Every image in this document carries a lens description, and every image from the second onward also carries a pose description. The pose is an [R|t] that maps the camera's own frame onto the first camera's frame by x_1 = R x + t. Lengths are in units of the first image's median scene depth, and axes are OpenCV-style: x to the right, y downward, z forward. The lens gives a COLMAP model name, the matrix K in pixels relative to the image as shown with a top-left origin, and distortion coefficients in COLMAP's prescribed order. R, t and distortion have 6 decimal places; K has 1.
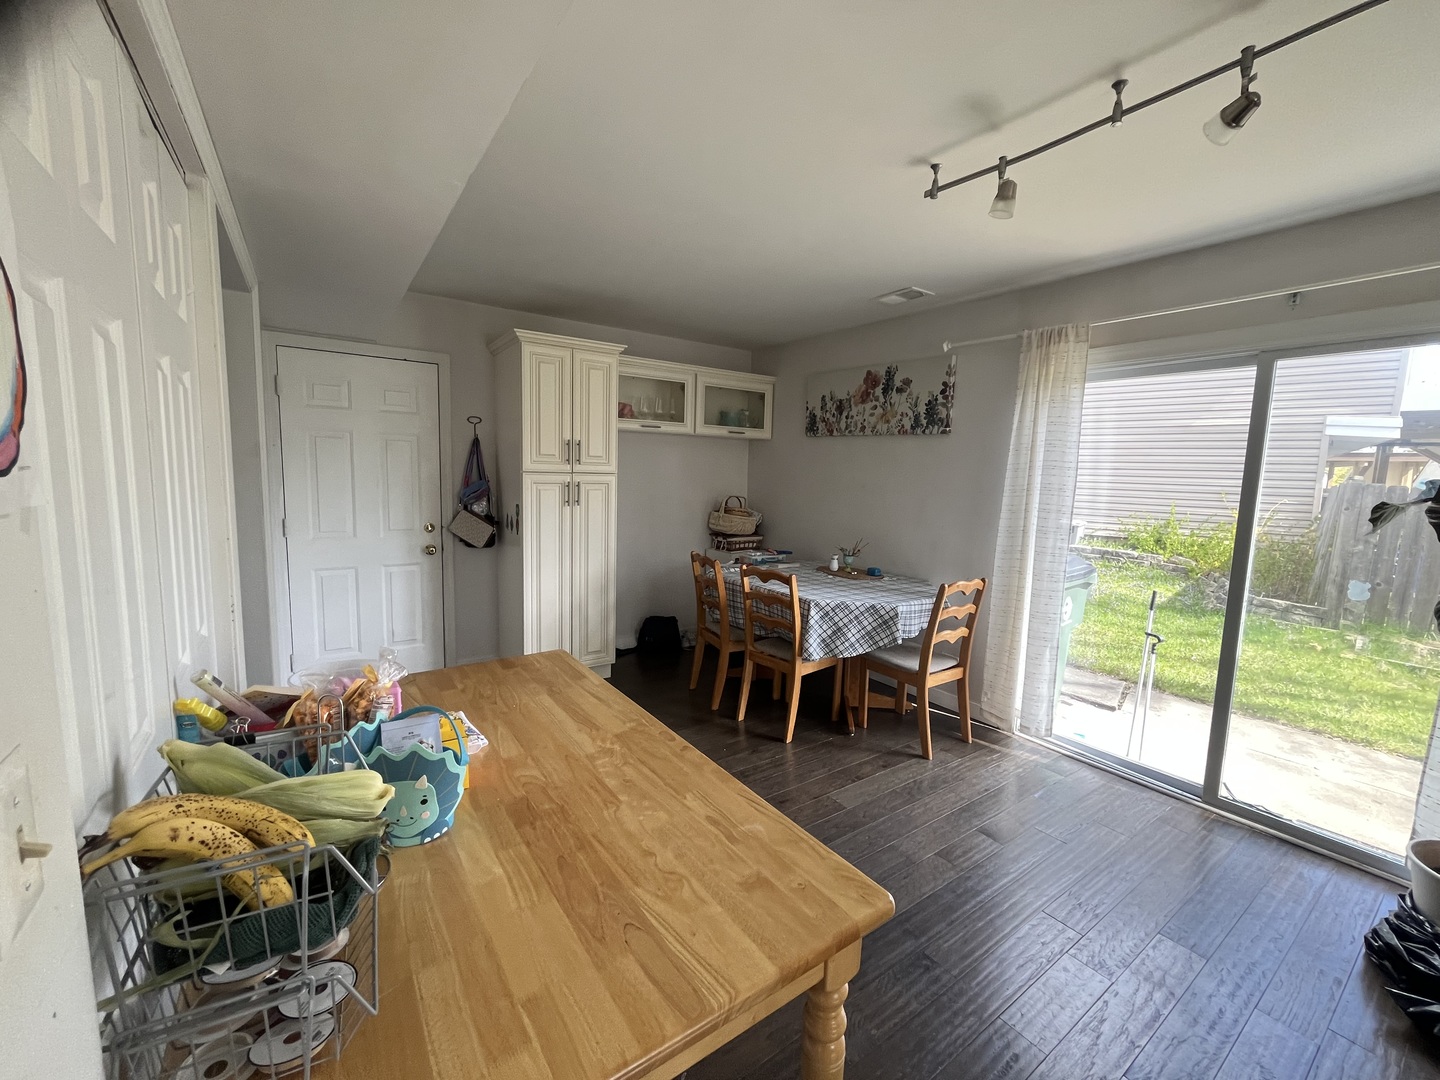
lens RADIAL K [[587.3, 0, 724.8], [0, 587.3, 538.8], [0, 0, 1]] dist [-0.001682, -0.000121]
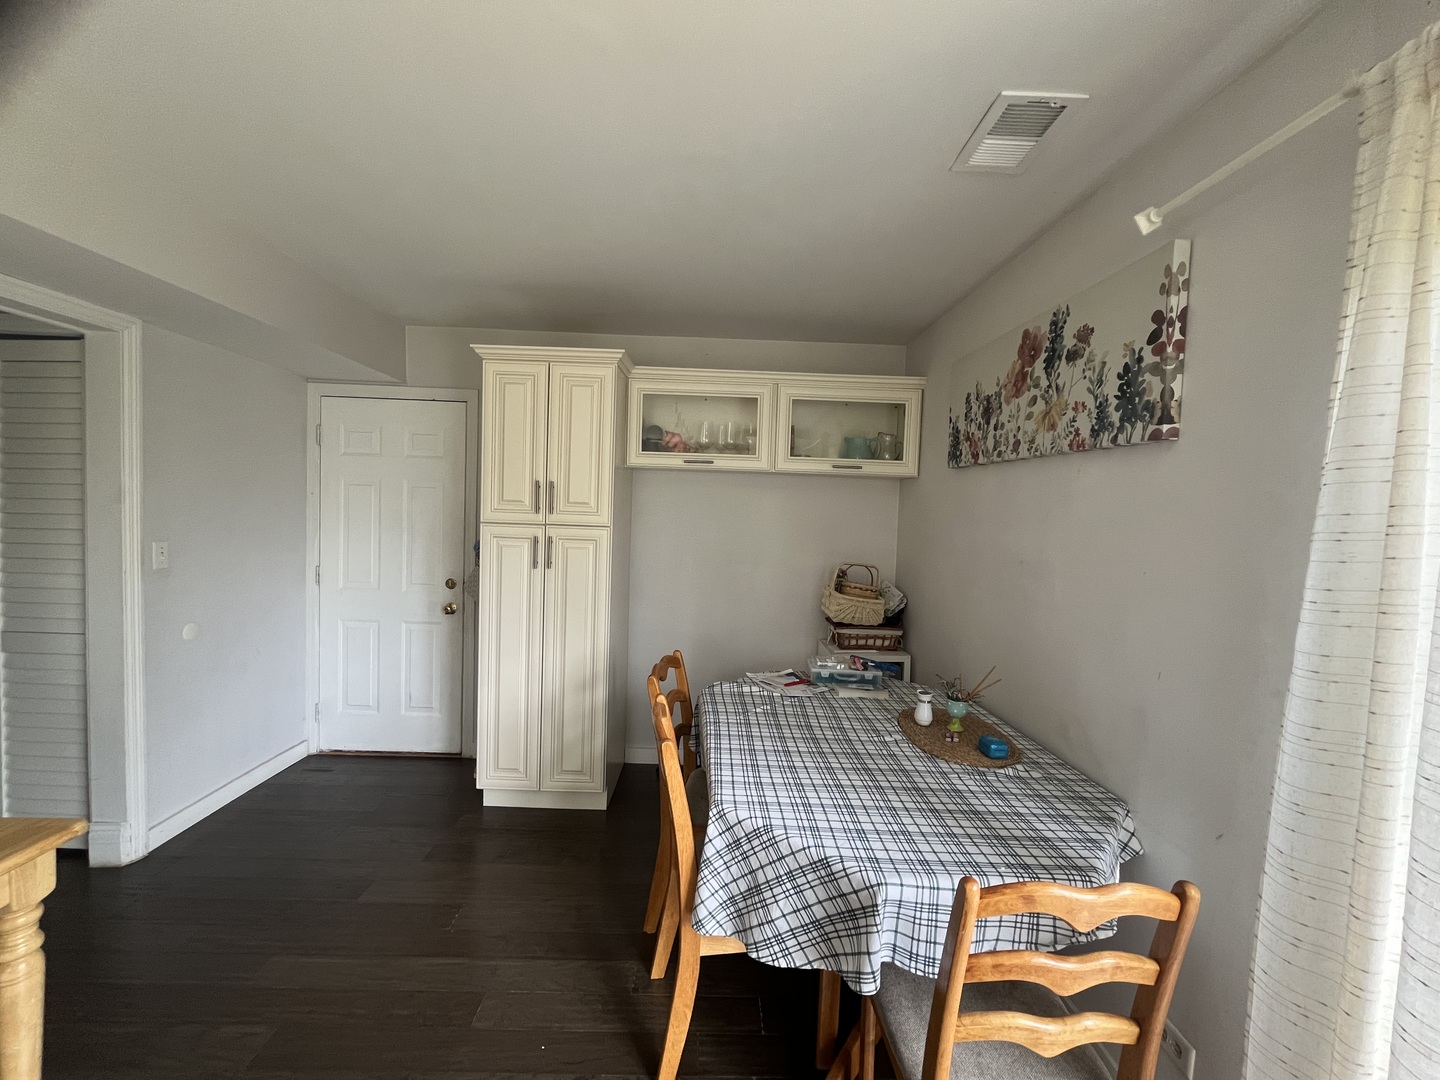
lens RADIAL K [[587.3, 0, 724.8], [0, 587.3, 538.8], [0, 0, 1]] dist [-0.001682, -0.000121]
pose [[0.827892, 0.028046, -0.560186, 0.345359], [-0.077640, 0.994865, -0.064935, -0.062597], [0.555488, 0.097252, 0.825818, 0.502617]]
